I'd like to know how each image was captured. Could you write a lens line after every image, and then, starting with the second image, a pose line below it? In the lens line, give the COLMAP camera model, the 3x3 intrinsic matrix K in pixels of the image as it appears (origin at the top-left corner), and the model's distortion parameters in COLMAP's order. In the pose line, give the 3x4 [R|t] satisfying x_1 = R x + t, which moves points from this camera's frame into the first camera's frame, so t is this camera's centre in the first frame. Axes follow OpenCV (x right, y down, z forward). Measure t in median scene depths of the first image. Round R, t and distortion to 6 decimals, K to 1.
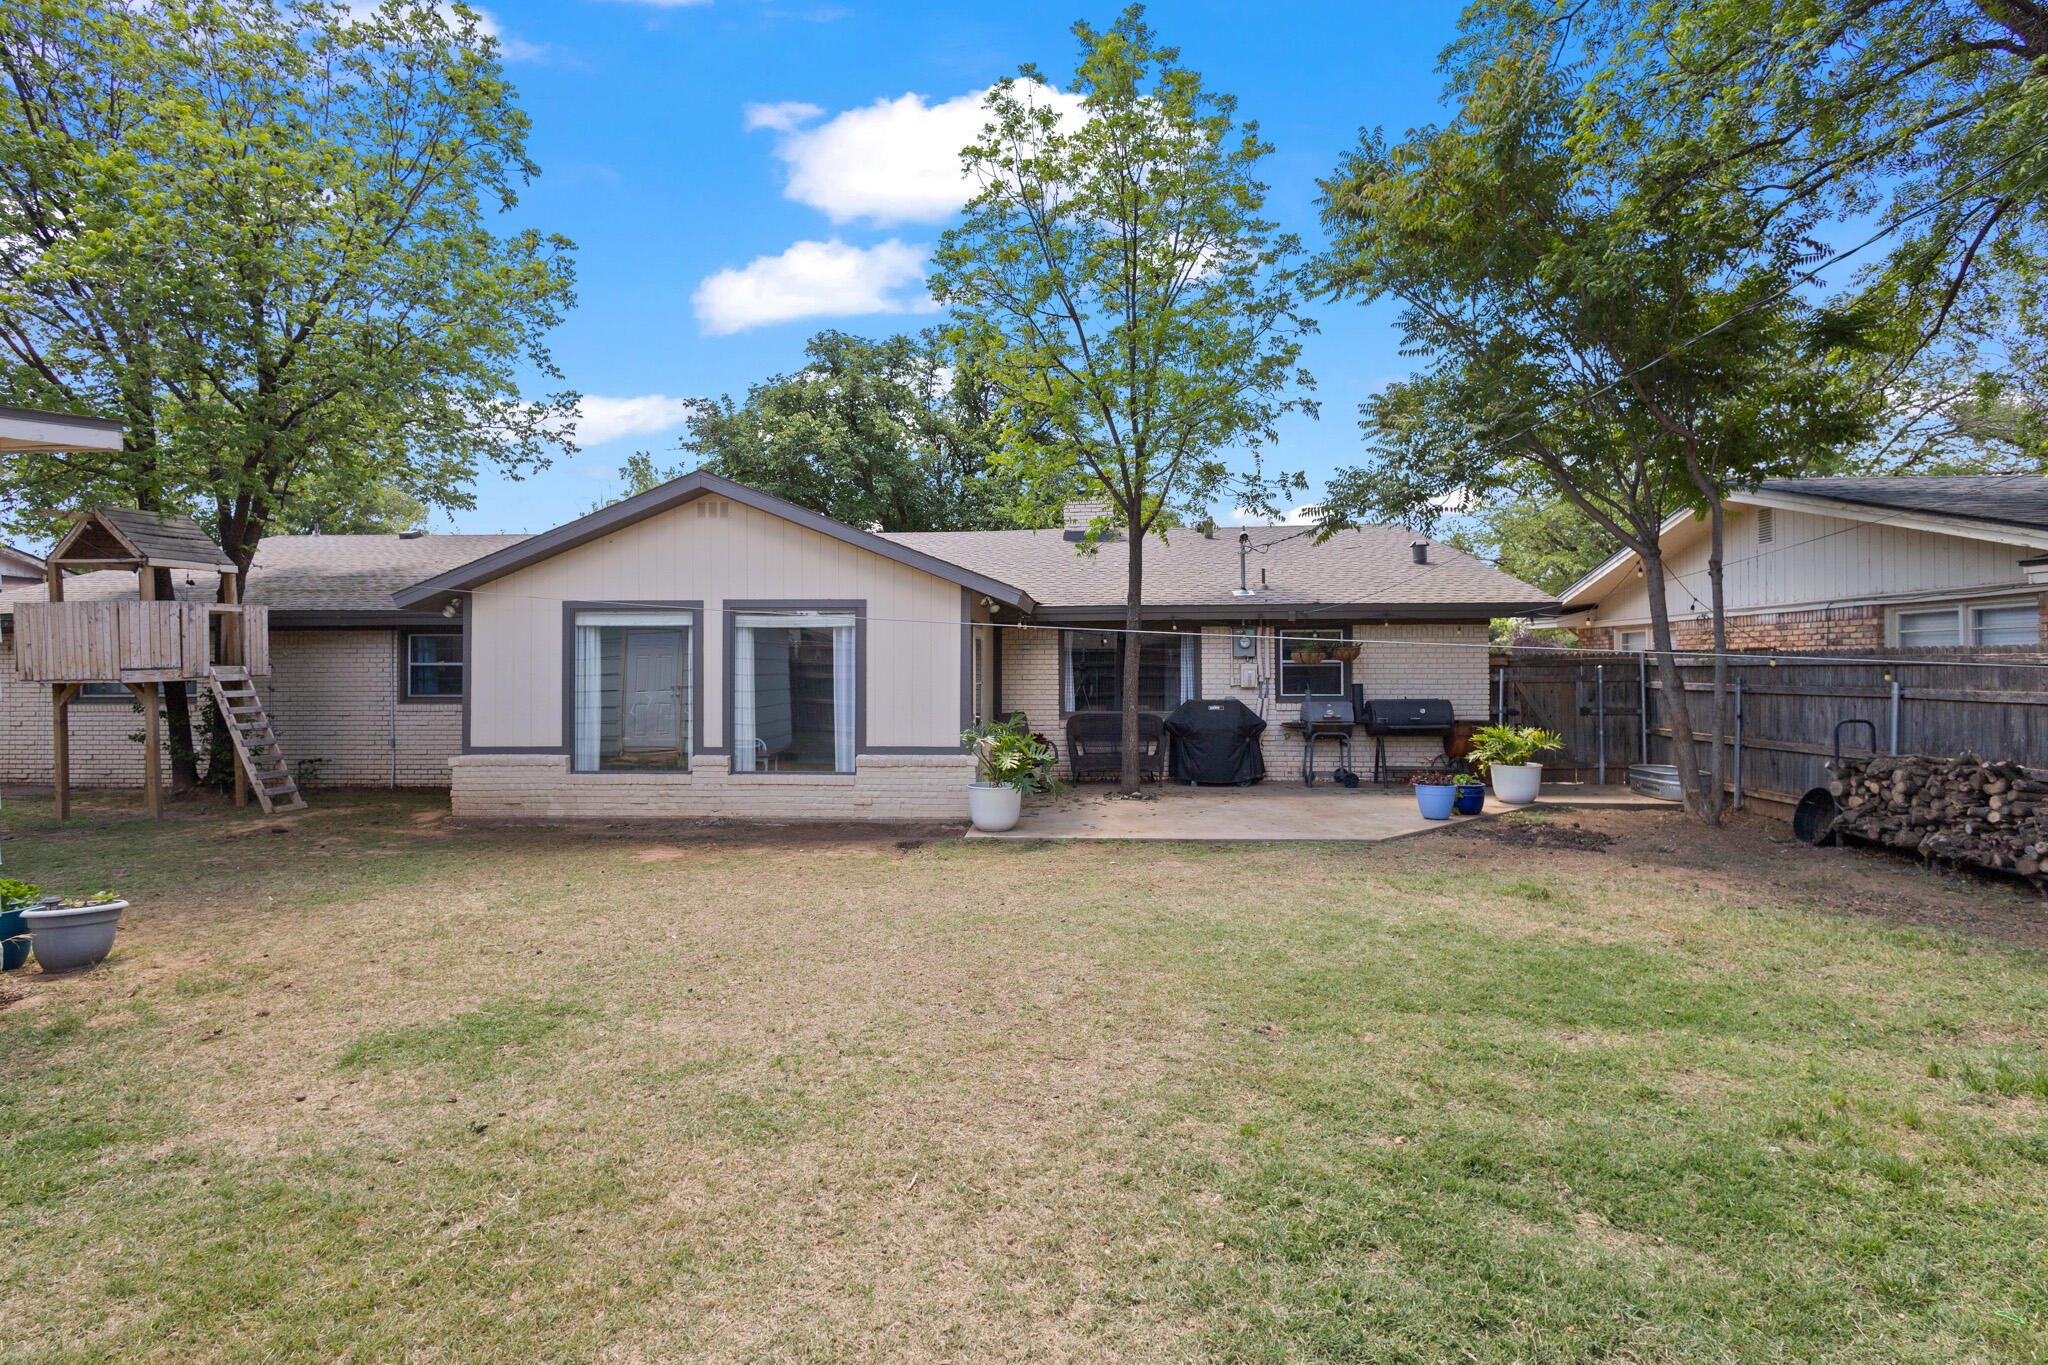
lens RADIAL K [[1021.4, 0, 1023.4], [0, 1021.4, 638.8], [0, 0, 1]] dist [0.011467, -0.000721]
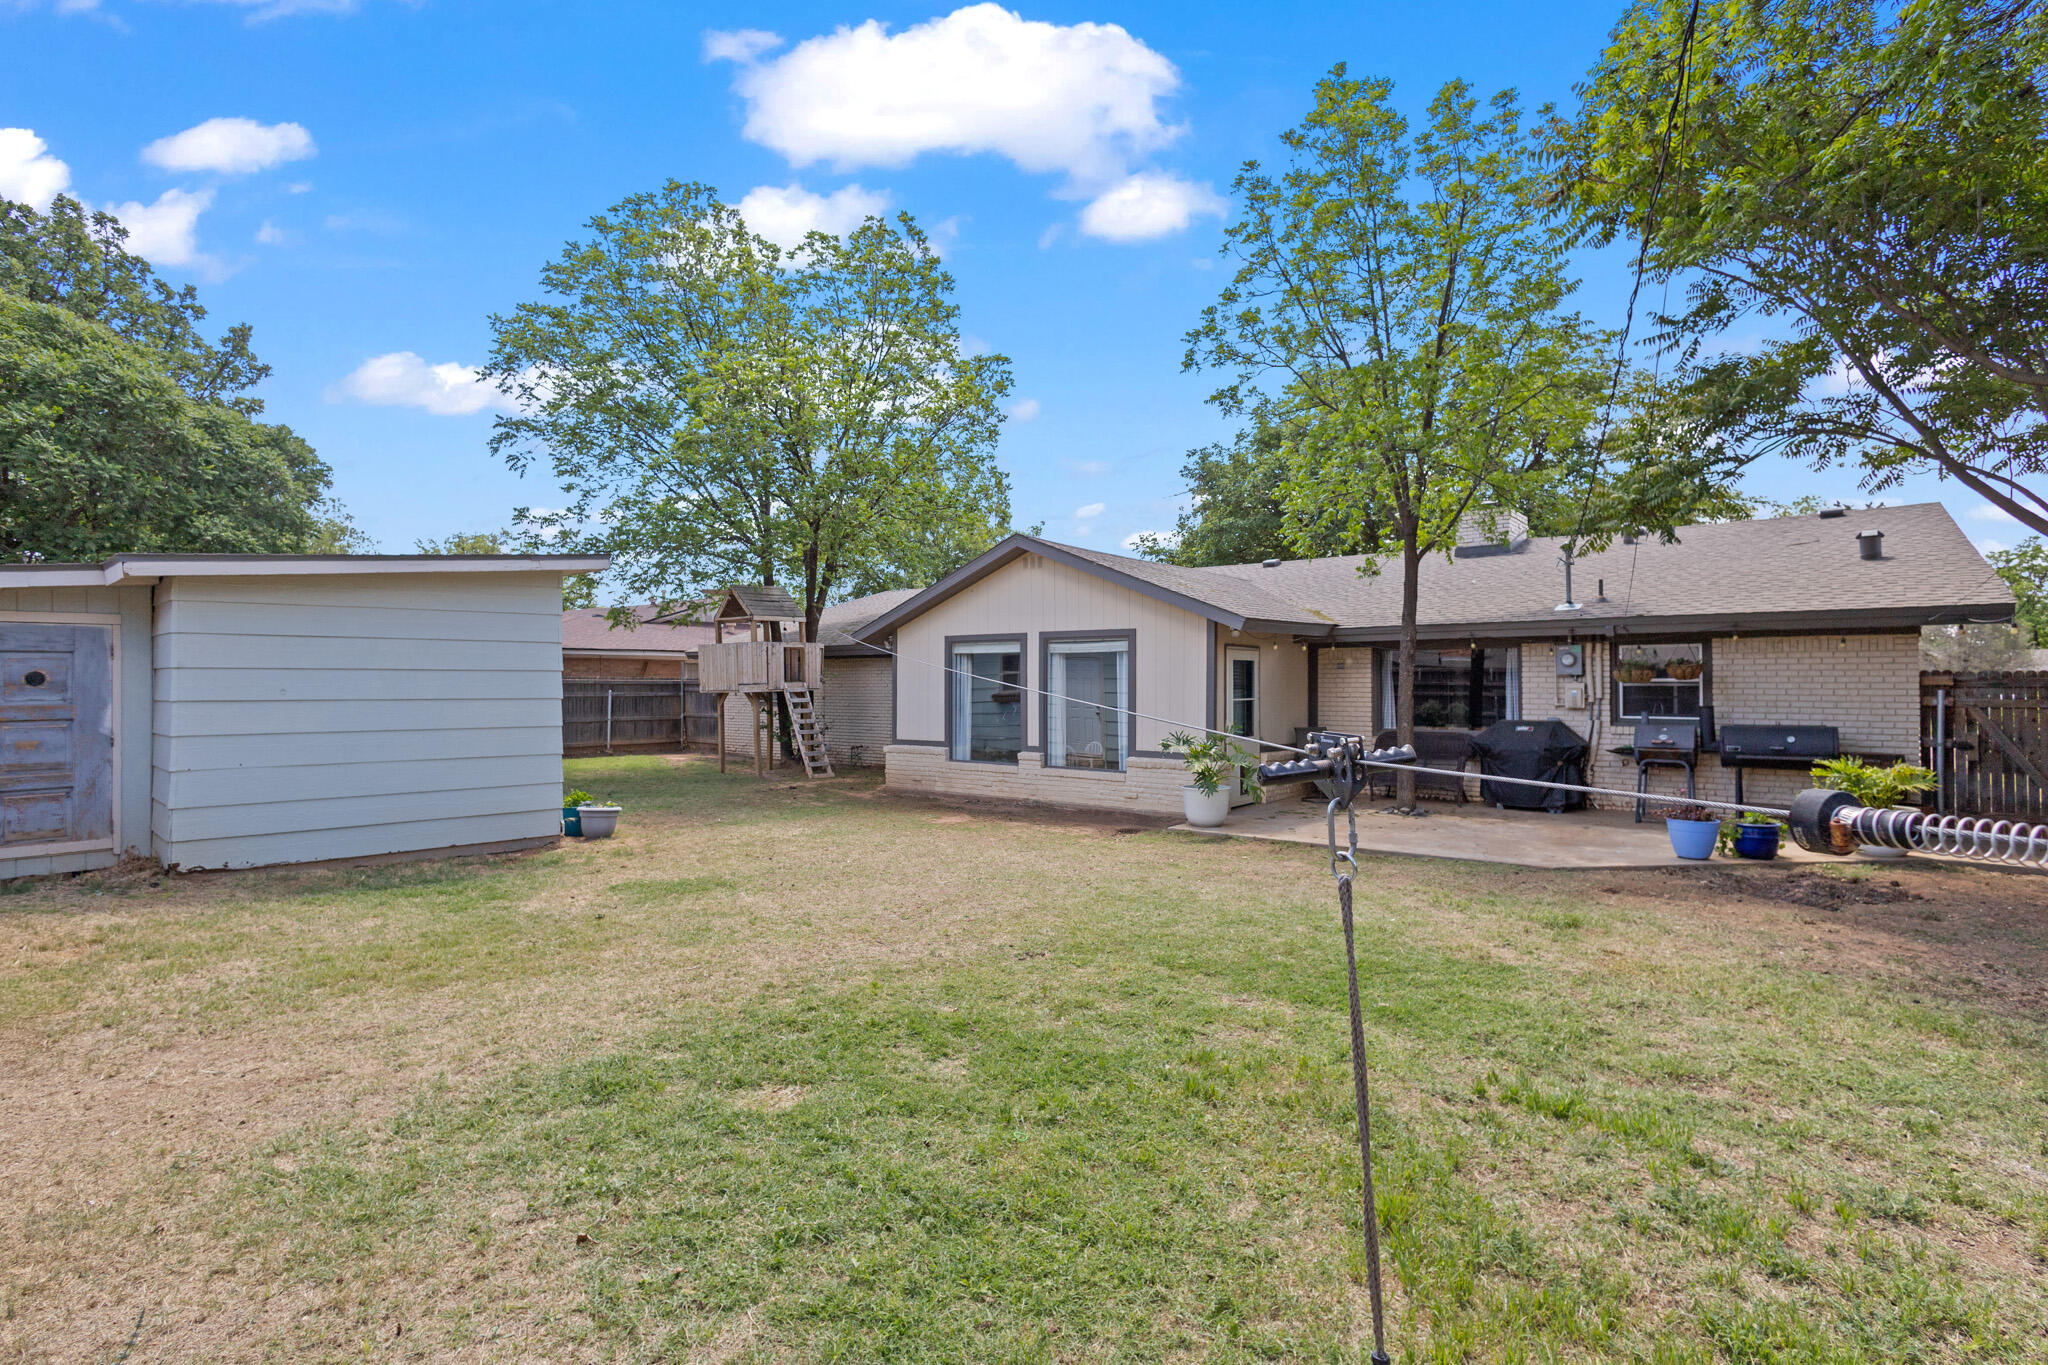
lens RADIAL K [[974.9, 0, 1018.2], [0, 974.9, 662.8], [0, 0, 1]] dist [0.007518, -0.000864]
pose [[0.824707, -0.008944, -0.565489, 0.356617], [0.012231, 0.999923, 0.002023, -0.002012], [0.565427, -0.008585, 0.824753, -0.026318]]
